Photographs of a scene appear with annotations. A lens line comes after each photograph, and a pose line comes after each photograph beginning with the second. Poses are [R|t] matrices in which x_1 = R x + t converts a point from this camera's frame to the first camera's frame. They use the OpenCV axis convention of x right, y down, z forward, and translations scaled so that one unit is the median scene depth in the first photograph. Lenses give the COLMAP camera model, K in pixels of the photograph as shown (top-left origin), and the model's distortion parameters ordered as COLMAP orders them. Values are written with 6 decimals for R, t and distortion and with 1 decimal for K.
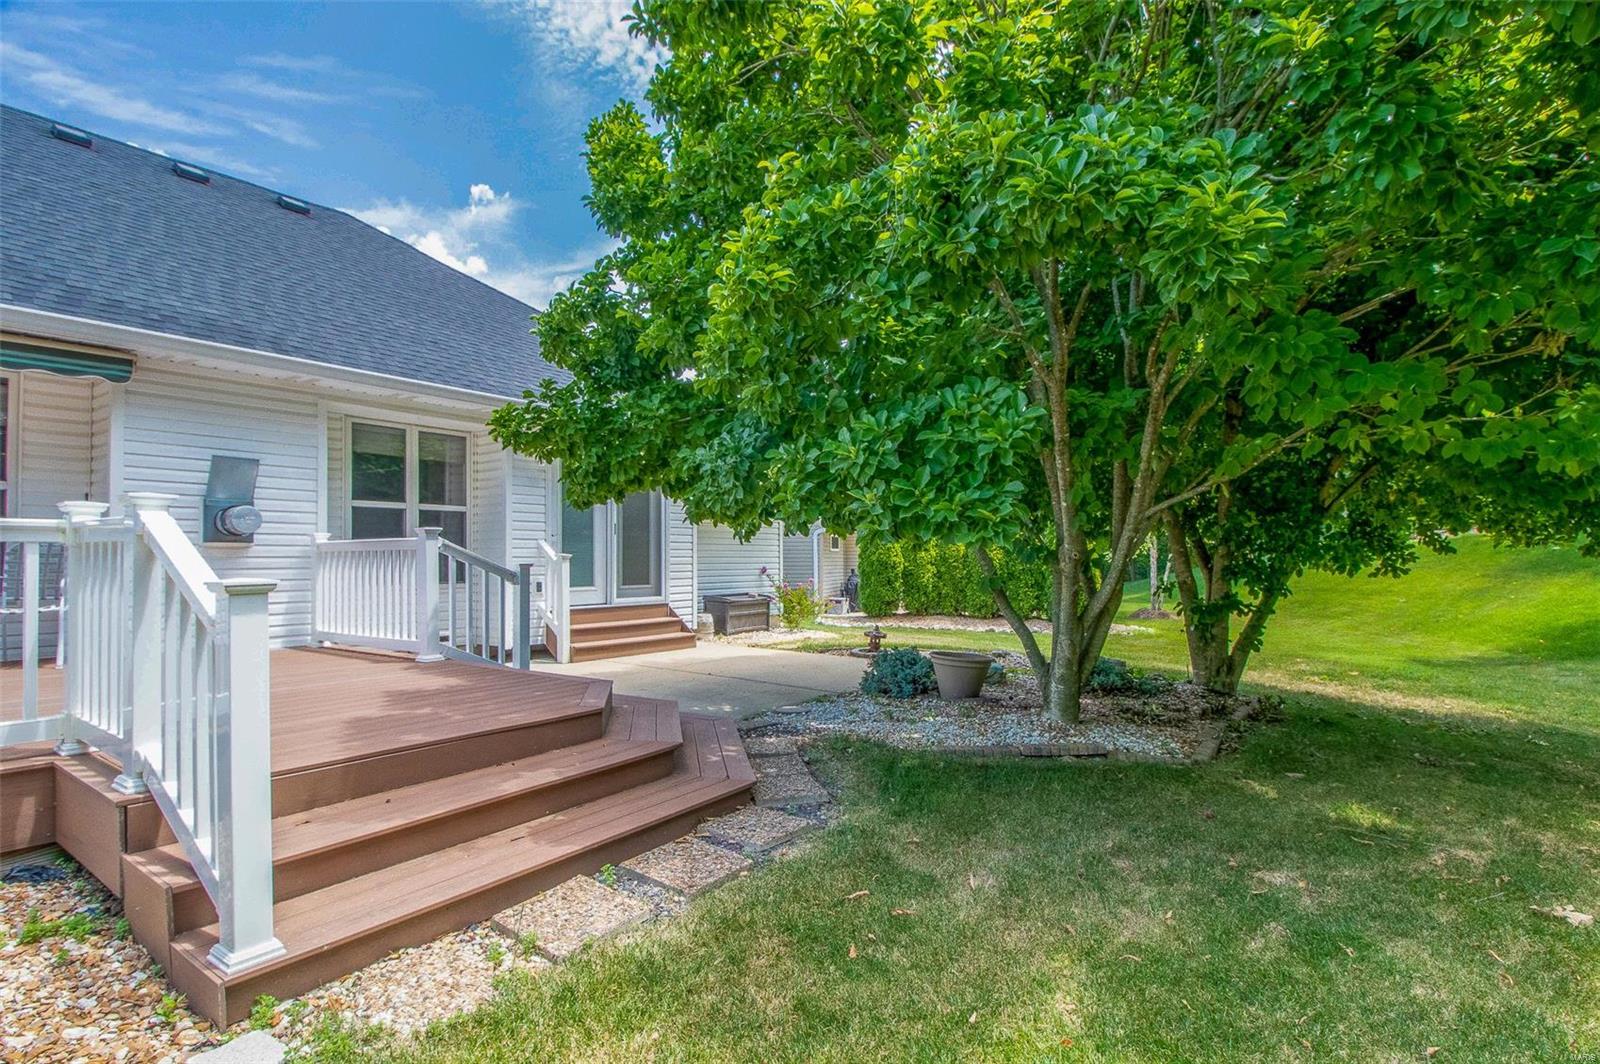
lens RADIAL K [[763.1, 0, 807.0], [0, 763.1, 528.6], [0, 0, 1]] dist [-0.002655, -0.005810]
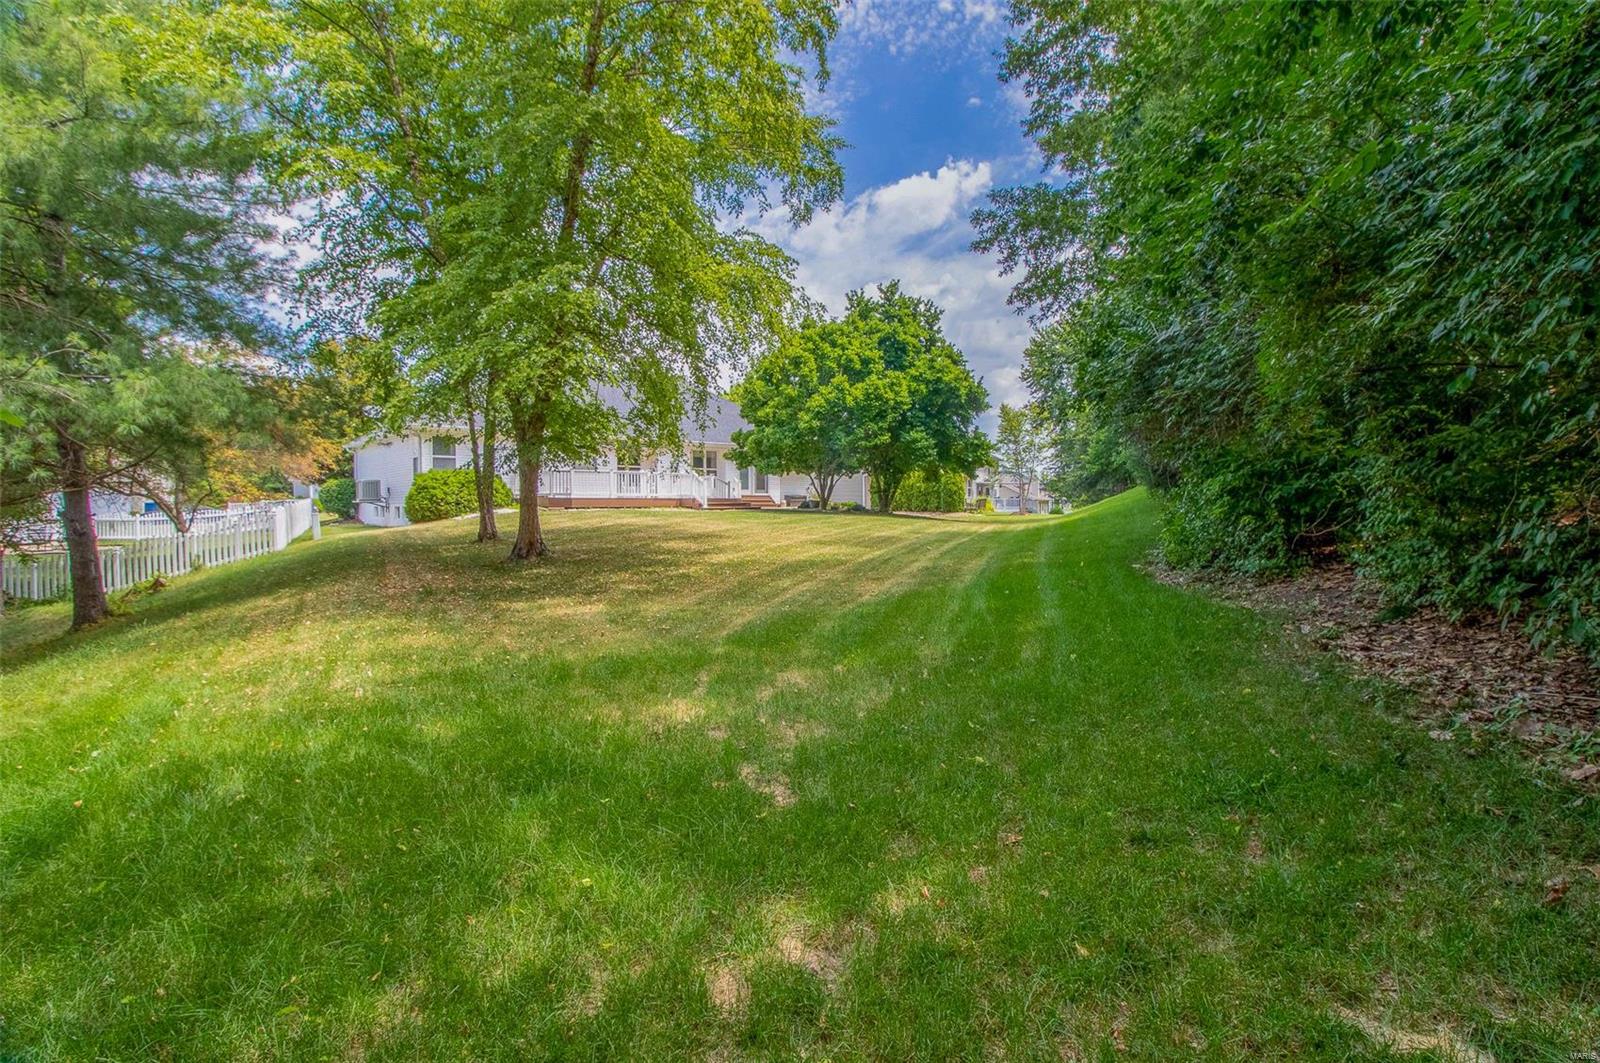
lens RADIAL K [[763.1, 0, 801.3], [0, 763.1, 530.1], [0, 0, 1]] dist [-0.002655, -0.005810]
pose [[0.963909, 0.011079, -0.266002, 1.045356], [0.009831, 0.996971, 0.077147, -0.011393], [0.266051, -0.076978, 0.960880, -2.728445]]
